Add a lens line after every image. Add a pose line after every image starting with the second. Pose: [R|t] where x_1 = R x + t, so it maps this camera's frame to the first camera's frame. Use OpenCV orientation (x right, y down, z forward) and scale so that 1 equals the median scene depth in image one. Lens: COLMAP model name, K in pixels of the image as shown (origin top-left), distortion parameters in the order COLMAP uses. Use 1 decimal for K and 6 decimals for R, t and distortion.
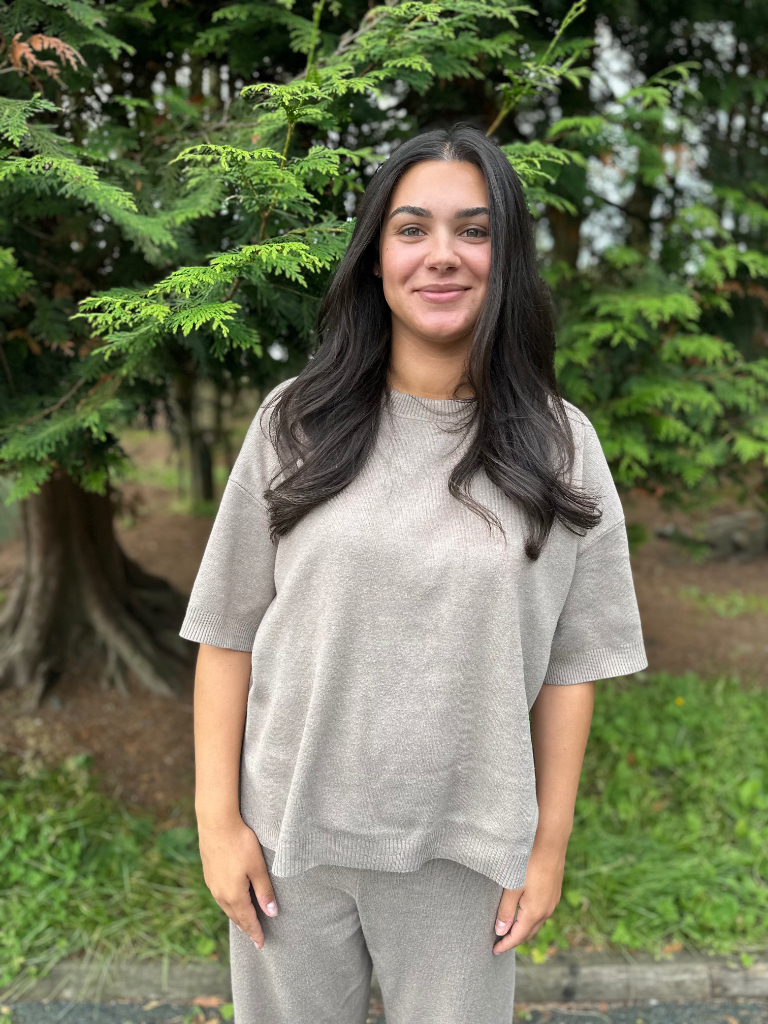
lens RADIAL K [[724.4, 0, 385.1], [0, 724.4, 518.2], [0, 0, 1]] dist [-0.011090, 0.001583]
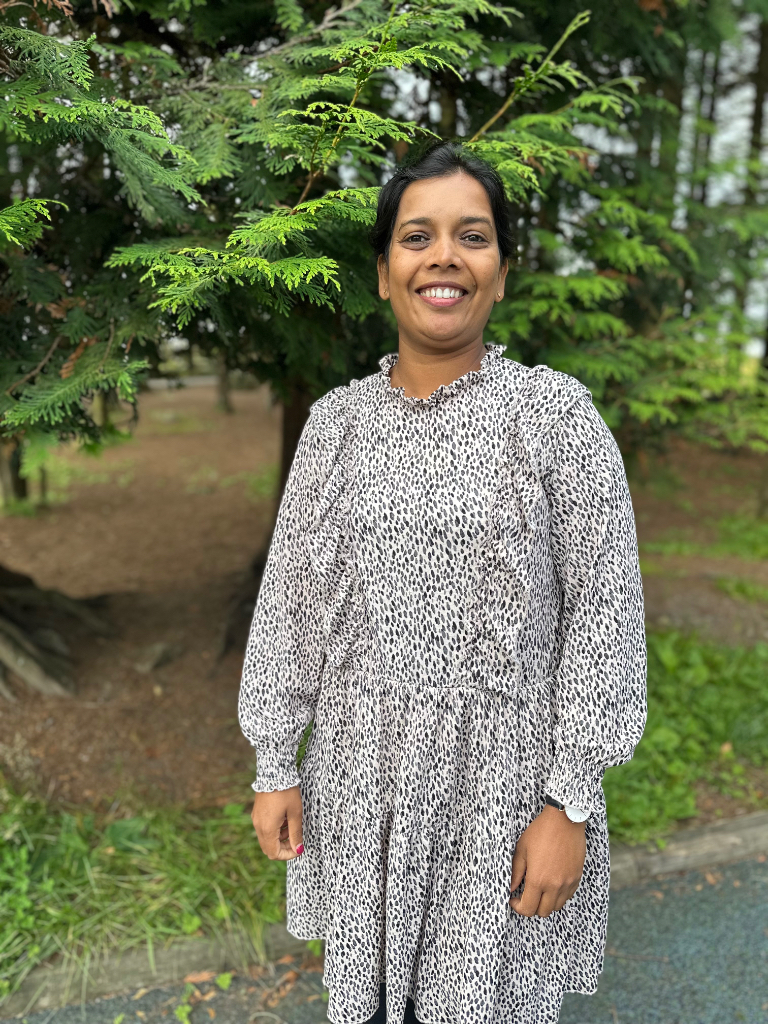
lens RADIAL K [[726.8, 0, 384.0], [0, 726.8, 515.5], [0, 0, 1]] dist [-0.001484, -0.007064]
pose [[0.962236, -0.054417, 0.266723, -0.218783], [0.052071, 0.998517, 0.015868, 0.033694], [-0.267191, -0.001380, 0.963643, -0.023017]]
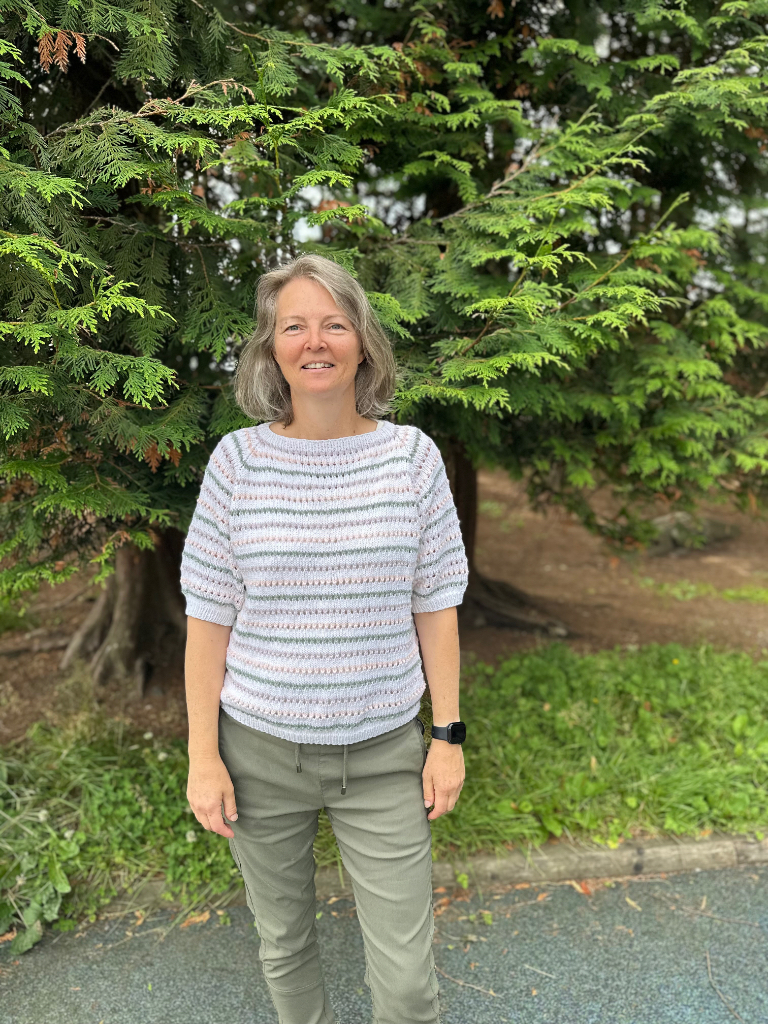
lens RADIAL K [[726.5, 0, 384.4], [0, 726.5, 514.6], [0, 0, 1]] dist [0.000542, -0.008907]
pose [[0.993774, -0.027294, 0.108021, -0.330465], [0.029329, 0.999420, -0.017291, 0.008374], [-0.107486, 0.020352, 0.993998, -0.297399]]
